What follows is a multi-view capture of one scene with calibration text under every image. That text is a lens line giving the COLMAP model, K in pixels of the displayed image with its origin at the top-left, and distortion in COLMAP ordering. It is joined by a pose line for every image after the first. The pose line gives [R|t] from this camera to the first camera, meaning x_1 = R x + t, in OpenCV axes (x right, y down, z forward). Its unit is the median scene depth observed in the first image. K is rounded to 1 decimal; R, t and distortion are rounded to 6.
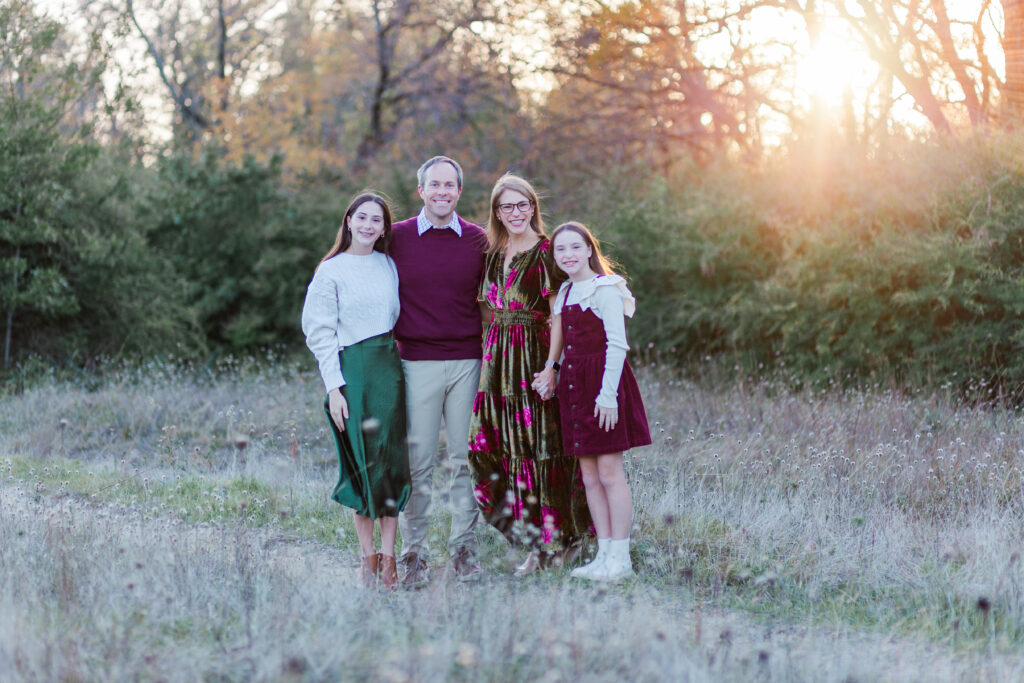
lens RADIAL K [[2903.6, 0, 512.0], [0, 2903.6, 341.5], [0, 0, 1]] dist [0.036778, 0.086310]
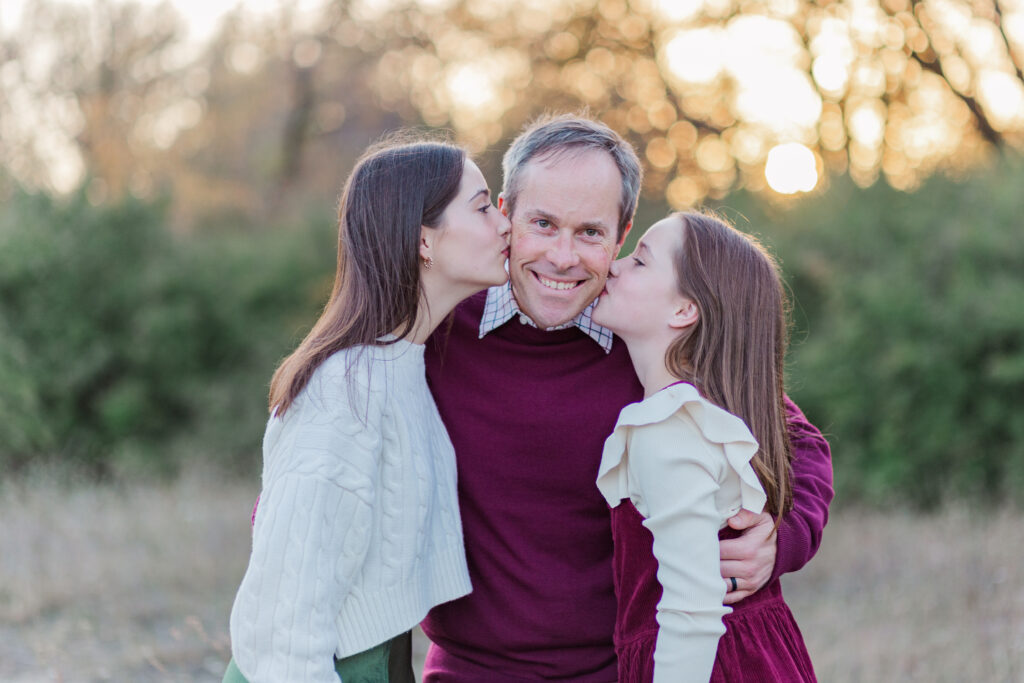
lens RADIAL K [[2780.7, 0, 512.0], [0, 2780.7, 341.5], [0, 0, 1]] dist [-0.077798, 0.225981]
pose [[0.999765, -0.007002, 0.020518, 0.000428], [0.007356, 0.999824, -0.017235, -0.019524], [-0.020394, 0.017381, 0.999641, 0.582867]]
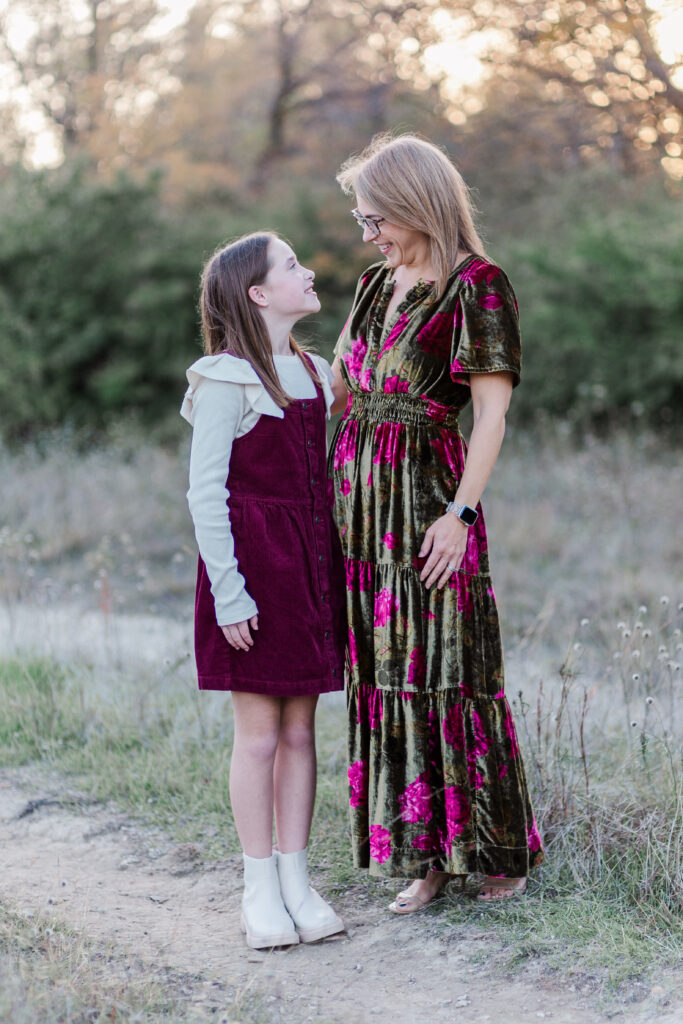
lens RADIAL K [[2903.6, 0, 341.5], [0, 2903.6, 512.0], [0, 0, 1]] dist [0.036778, 0.086310]
pose [[0.999341, -0.006510, -0.035712, 0.004891], [0.008199, 0.998844, 0.047370, -0.013952], [0.035362, -0.047632, 0.998239, 0.440933]]
